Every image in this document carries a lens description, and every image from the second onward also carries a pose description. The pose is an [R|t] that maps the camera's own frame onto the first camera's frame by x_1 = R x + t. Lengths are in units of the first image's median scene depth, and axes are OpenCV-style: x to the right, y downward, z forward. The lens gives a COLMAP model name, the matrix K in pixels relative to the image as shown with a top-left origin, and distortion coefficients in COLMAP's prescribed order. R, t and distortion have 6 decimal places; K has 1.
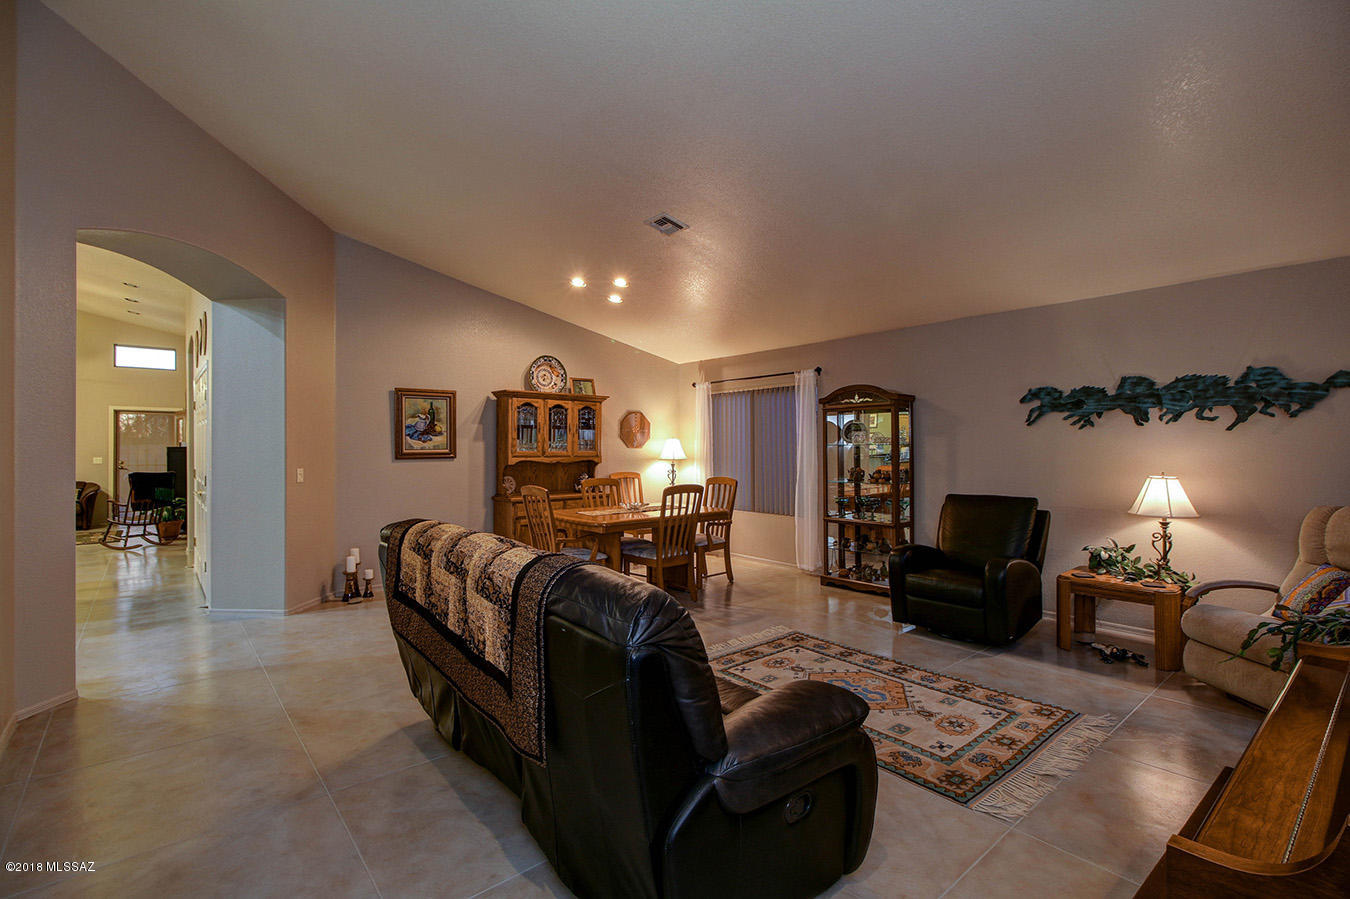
lens RADIAL K [[631.2, 0, 675.0], [0, 631.2, 449.5], [0, 0, 1]] dist [0.009538, -0.000224]
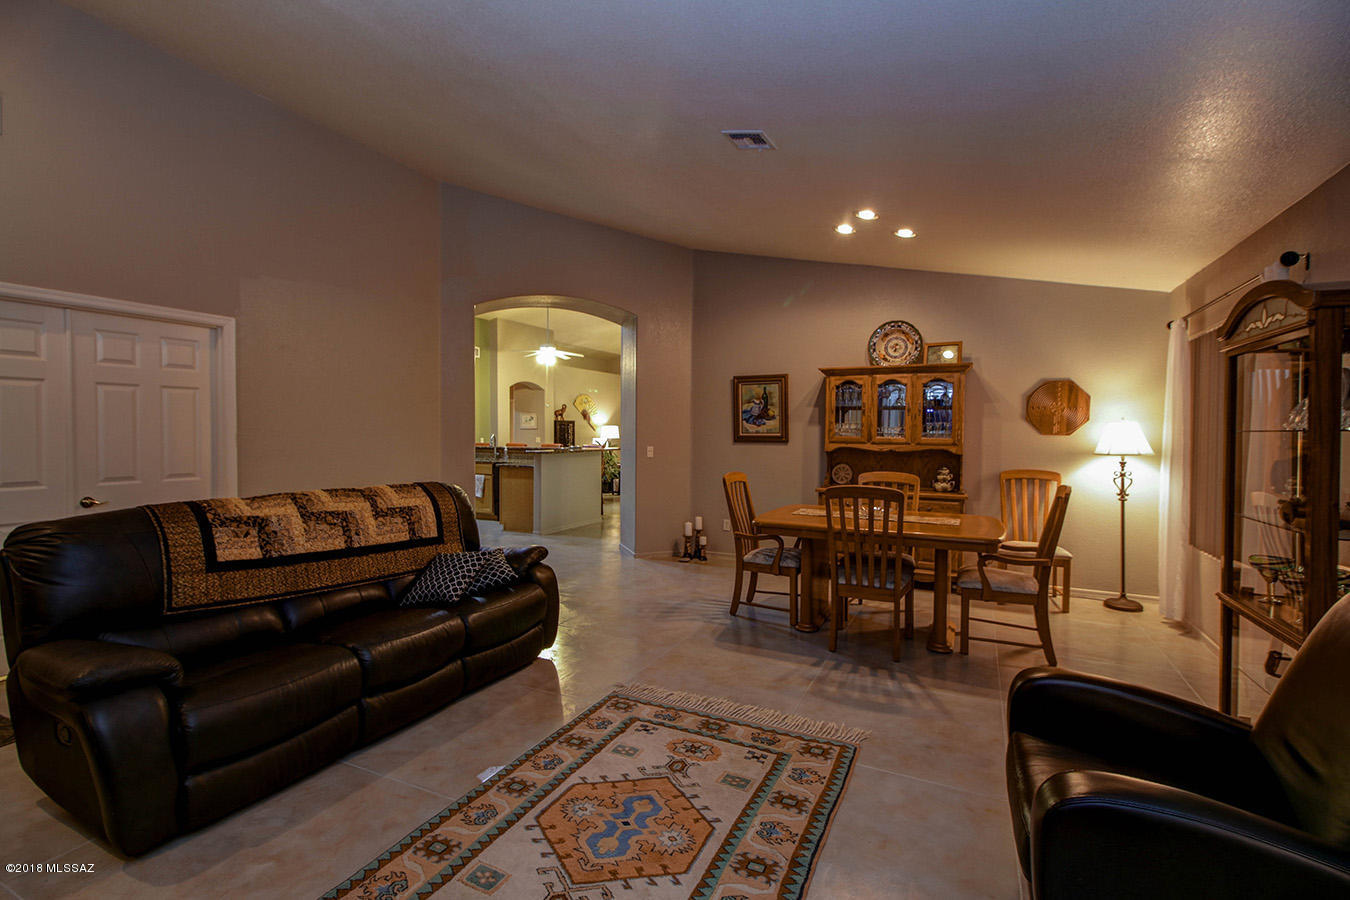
lens RADIAL K [[624.3, 0, 658.1], [0, 624.3, 444.9], [0, 0, 1]] dist [0.021577, 0.000023]
pose [[0.387295, 0.027679, -0.921540, 0.494299], [-0.012404, 0.999615, 0.024811, -0.004120], [0.921872, 0.001822, 0.387489, 0.455571]]
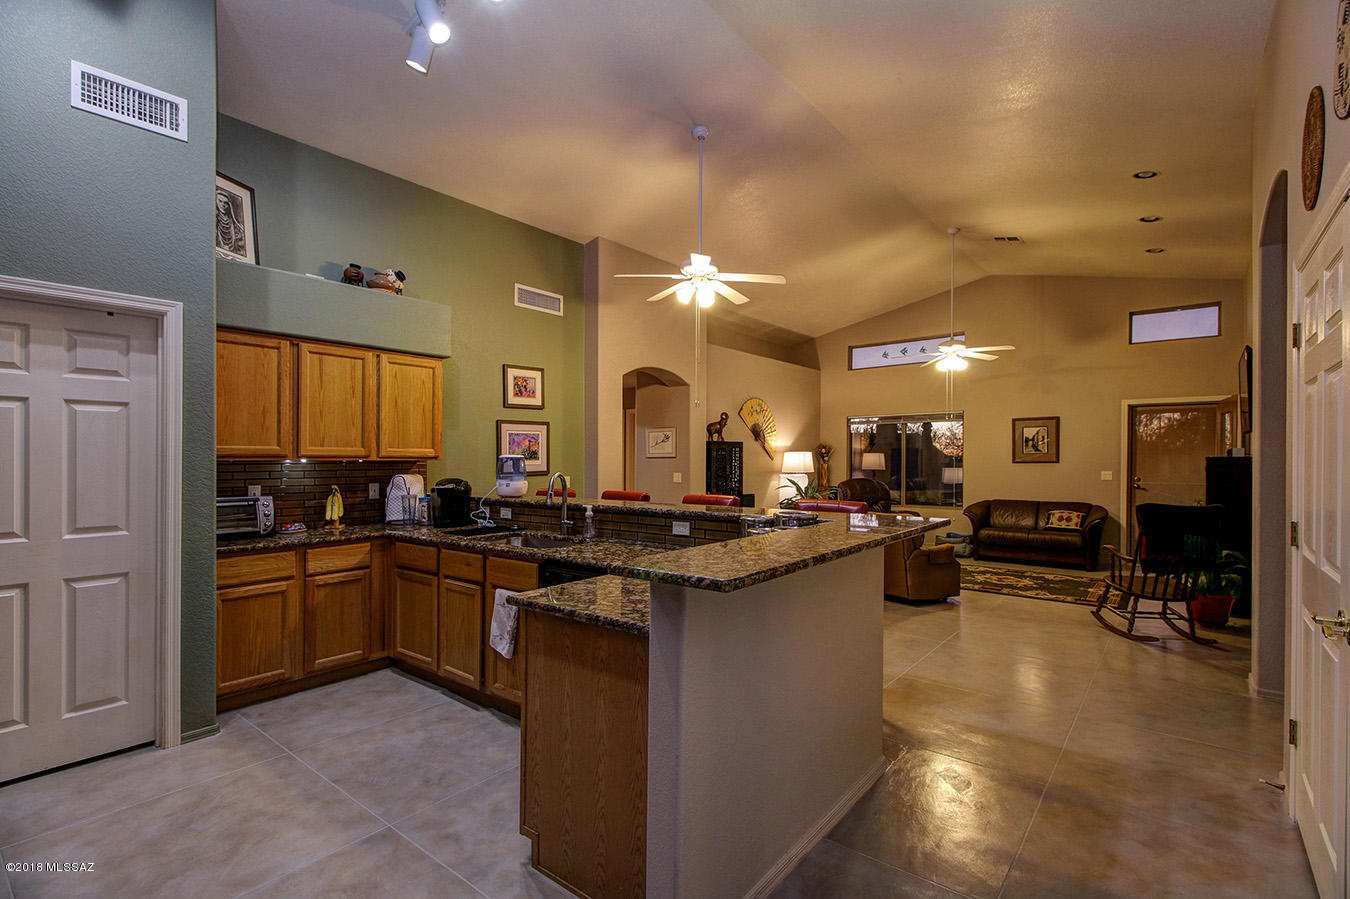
lens RADIAL K [[618.7, 0, 673.8], [0, 618.7, 457.1], [0, 0, 1]] dist [0.019866, -0.000138]
pose [[0.195304, 0.002342, -0.980740, -0.553032], [-0.007747, 0.999970, 0.000845, -0.001688], [0.980712, 0.007433, 0.195316, 0.683009]]
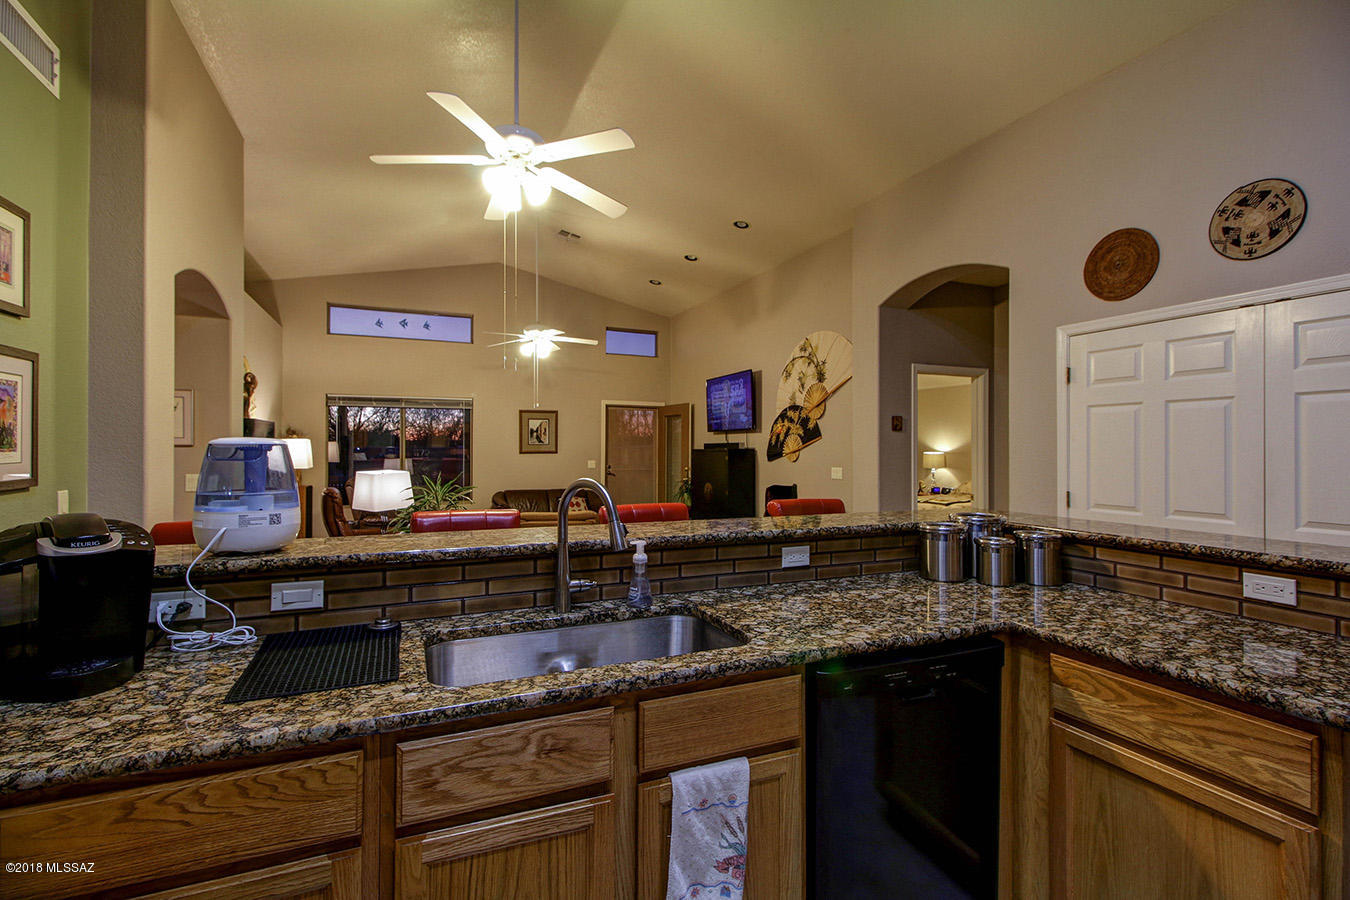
lens RADIAL K [[624.3, 0, 658.1], [0, 624.3, 444.9], [0, 0, 1]] dist [0.021577, 0.000023]
pose [[0.954545, 0.006847, -0.297987, -1.055029], [-0.011301, 0.999849, -0.013228, 0.002574], [0.297852, 0.015994, 0.954478, 0.426588]]
